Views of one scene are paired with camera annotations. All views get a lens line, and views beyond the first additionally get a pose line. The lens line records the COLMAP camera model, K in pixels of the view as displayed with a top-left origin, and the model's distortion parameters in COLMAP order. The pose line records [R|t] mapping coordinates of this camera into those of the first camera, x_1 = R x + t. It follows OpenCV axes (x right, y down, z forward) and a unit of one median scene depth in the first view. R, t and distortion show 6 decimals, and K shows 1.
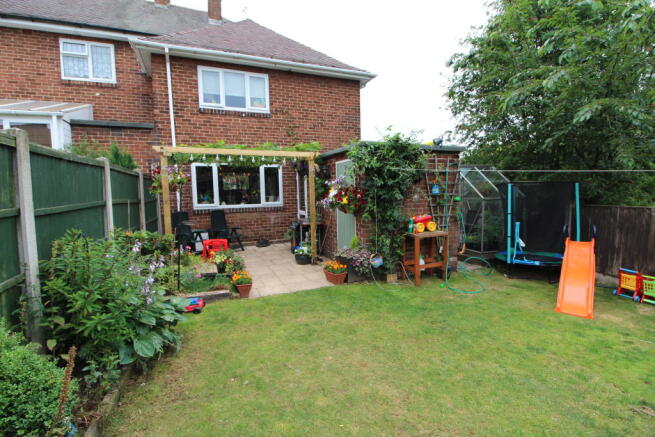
lens RADIAL K [[308.7, 0, 328.2], [0, 308.7, 209.1], [0, 0, 1]] dist [-0.000294, -0.021019]
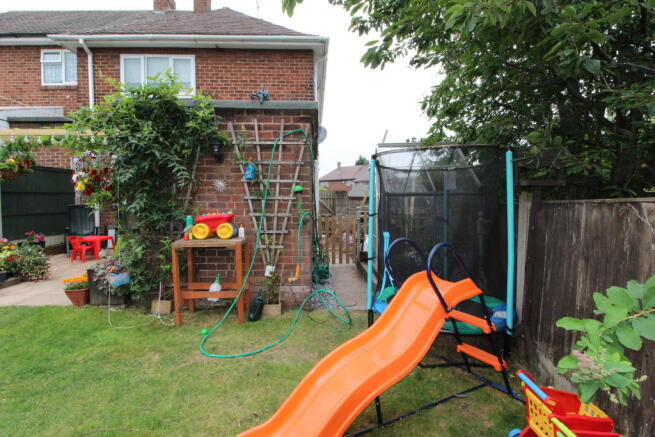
lens RADIAL K [[308.7, 0, 328.2], [0, 308.7, 209.1], [0, 0, 1]] dist [-0.000294, -0.021019]
pose [[0.938143, 0.025581, -0.345303, 0.511602], [-0.036585, 0.999008, -0.025387, 0.014618], [0.344311, 0.036449, 0.938148, 0.342222]]
